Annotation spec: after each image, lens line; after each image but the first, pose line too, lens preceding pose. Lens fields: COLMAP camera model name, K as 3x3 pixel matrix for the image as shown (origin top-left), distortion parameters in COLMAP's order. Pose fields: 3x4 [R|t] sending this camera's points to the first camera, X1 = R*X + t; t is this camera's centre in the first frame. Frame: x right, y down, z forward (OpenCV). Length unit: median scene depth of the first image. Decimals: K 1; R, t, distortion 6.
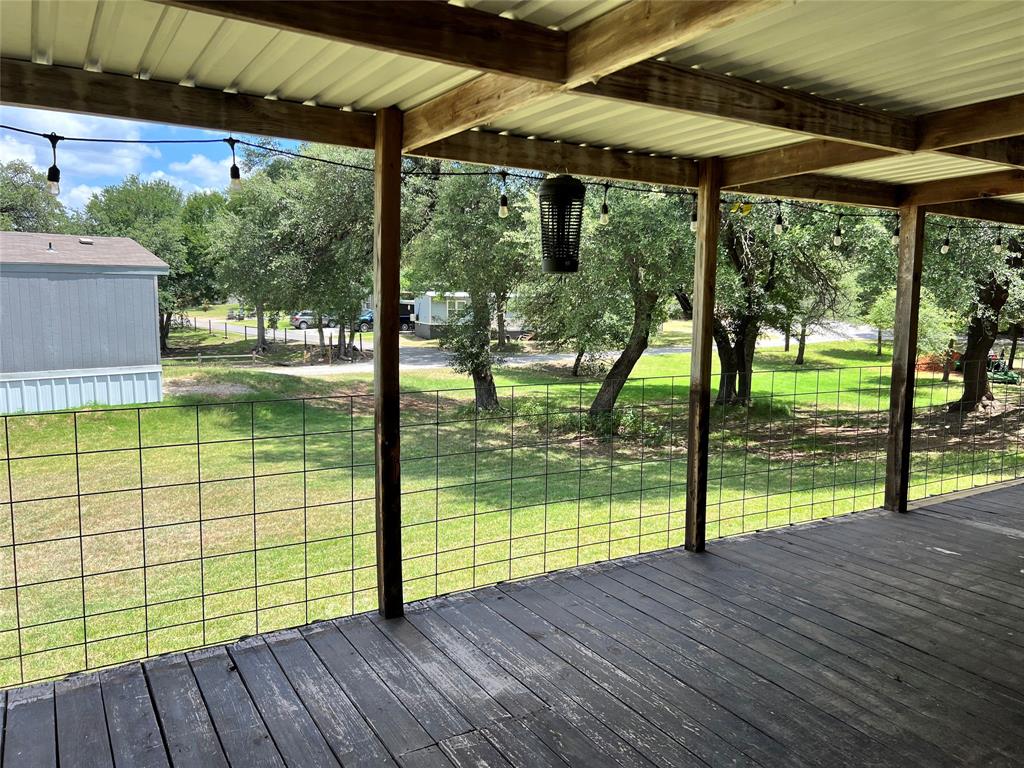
lens RADIAL K [[771.4, 0, 507.8], [0, 771.4, 381.9], [0, 0, 1]] dist [0.061037, -0.076510]
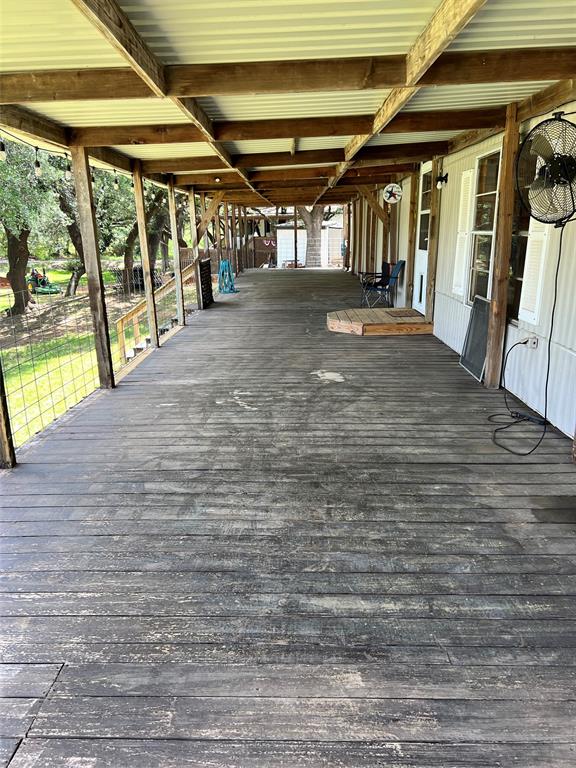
lens RADIAL K [[578.6, 0, 287.1], [0, 578.6, 385.6], [0, 0, 1]] dist [0.061037, -0.076510]
pose [[0.523458, -0.238626, 0.817954, -0.216142], [0.113312, 0.970951, 0.210746, -0.018894], [-0.844483, -0.017633, 0.535291, 0.285735]]
